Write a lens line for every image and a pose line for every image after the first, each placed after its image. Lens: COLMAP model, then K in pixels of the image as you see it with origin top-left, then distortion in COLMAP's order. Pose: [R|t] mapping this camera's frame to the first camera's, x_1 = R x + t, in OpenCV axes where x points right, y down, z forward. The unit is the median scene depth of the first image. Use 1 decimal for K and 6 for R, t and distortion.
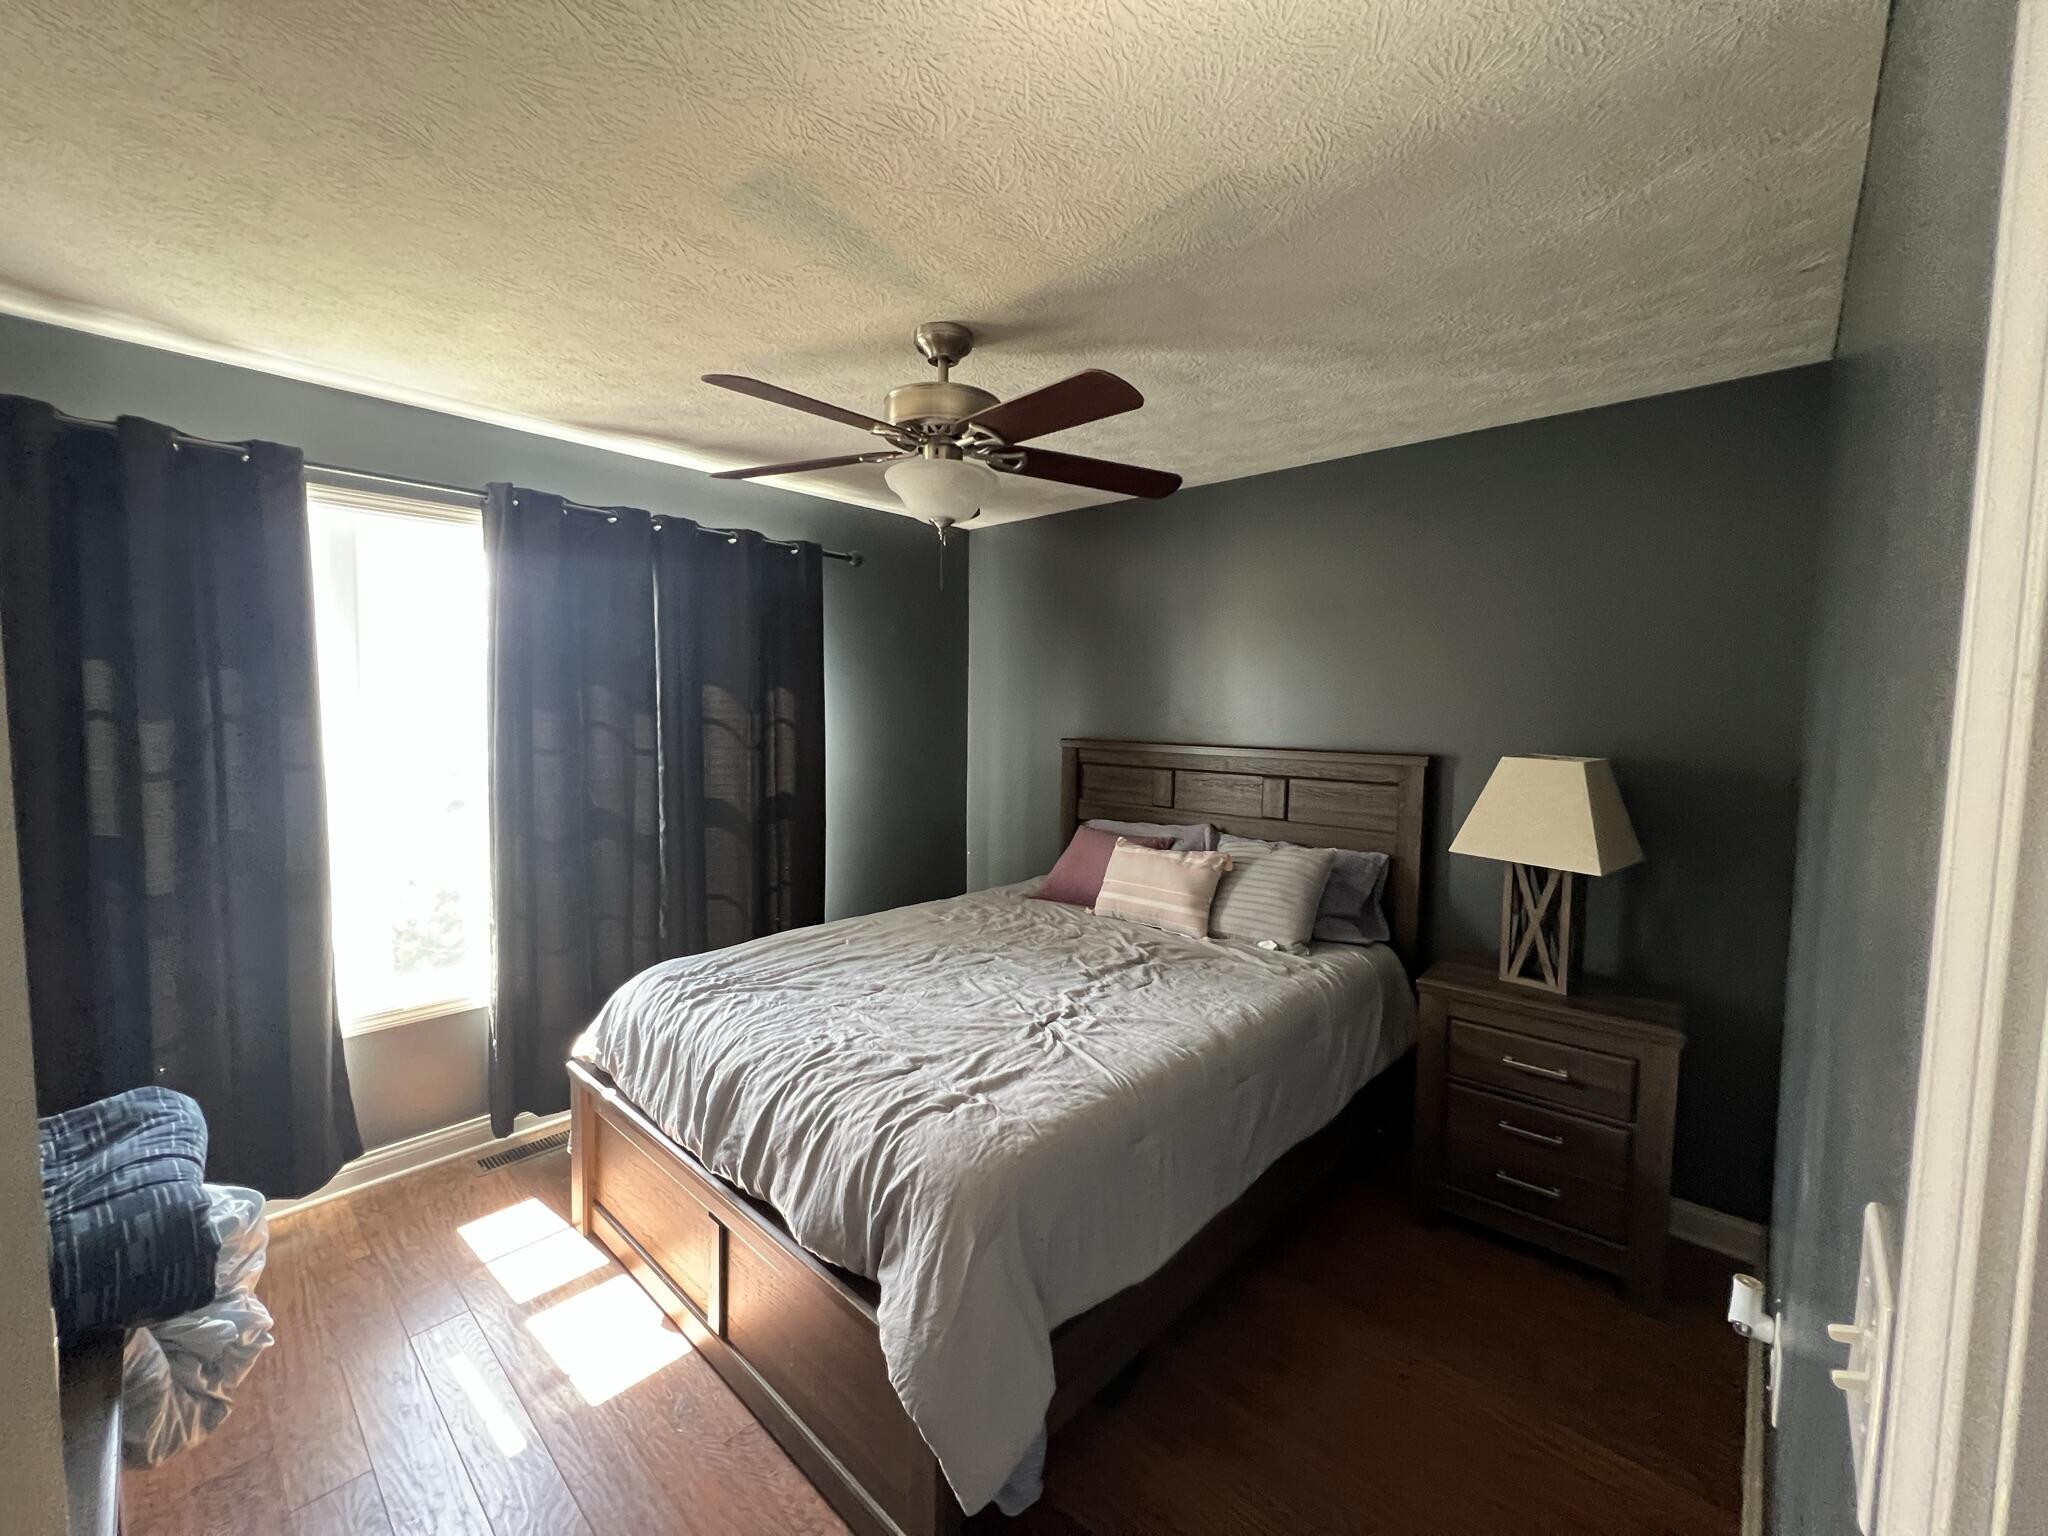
lens RADIAL K [[815.6, 0, 1016.6], [0, 815.6, 760.2], [0, 0, 1]] dist [-0.000300, -0.000012]
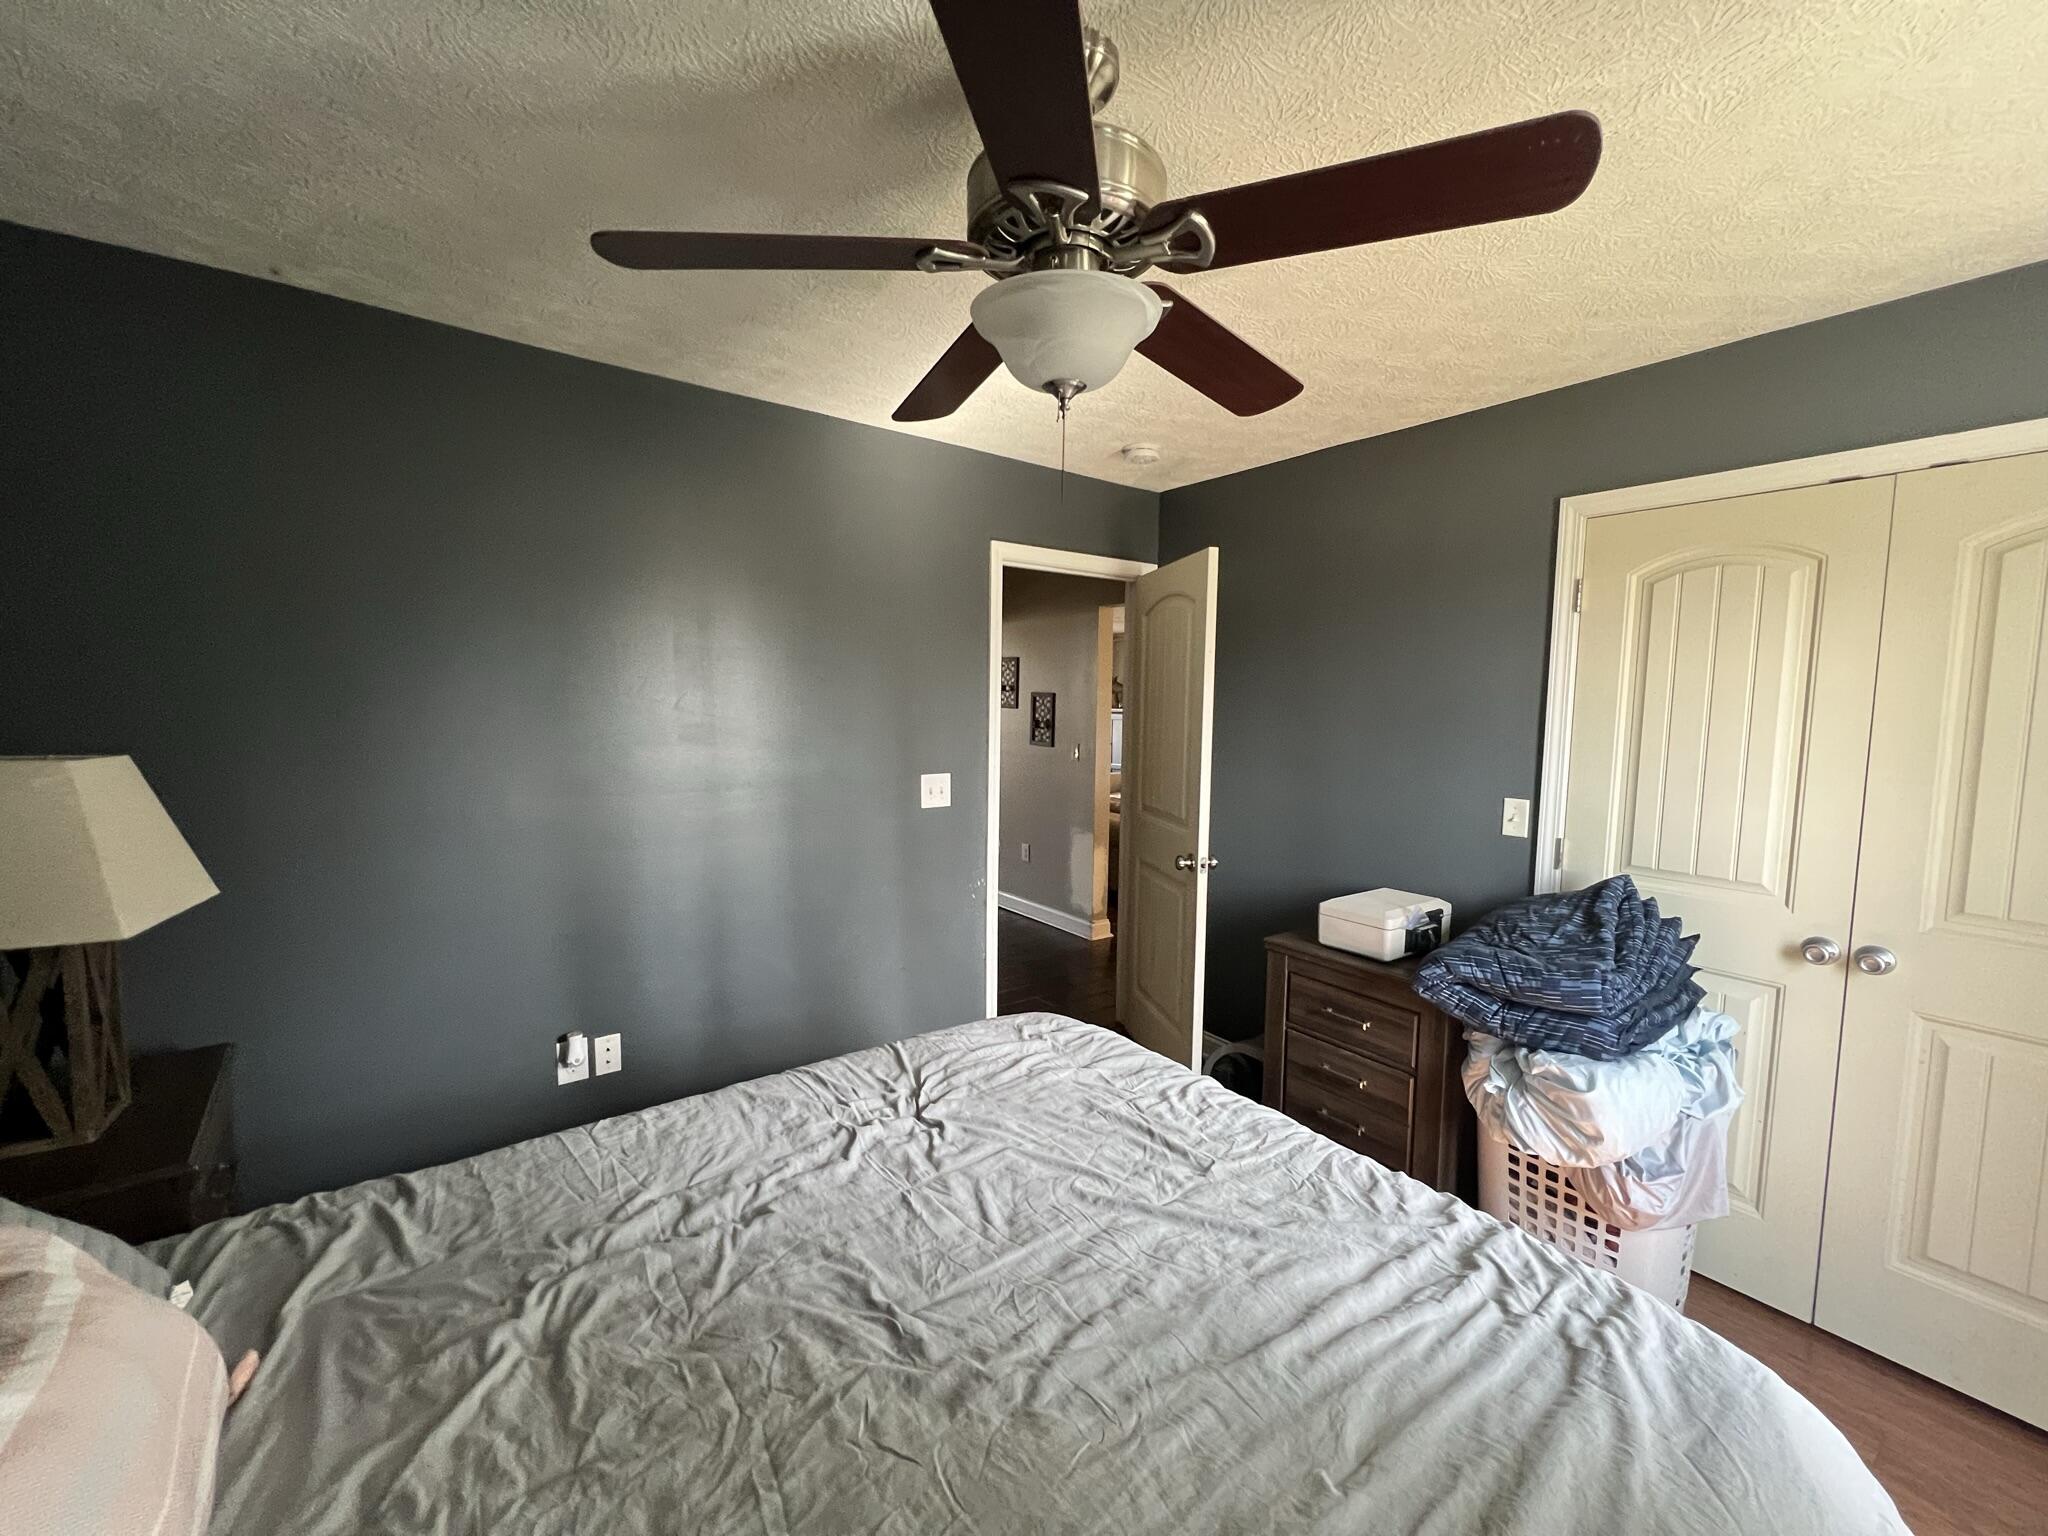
lens RADIAL K [[815.6, 0, 1016.6], [0, 815.6, 760.2], [0, 0, 1]] dist [-0.000300, -0.000012]
pose [[-0.982958, -0.036389, 0.180191, -0.158482], [-0.009128, 0.988665, 0.149861, -0.098978], [-0.183602, 0.145662, -0.972149, 1.475492]]
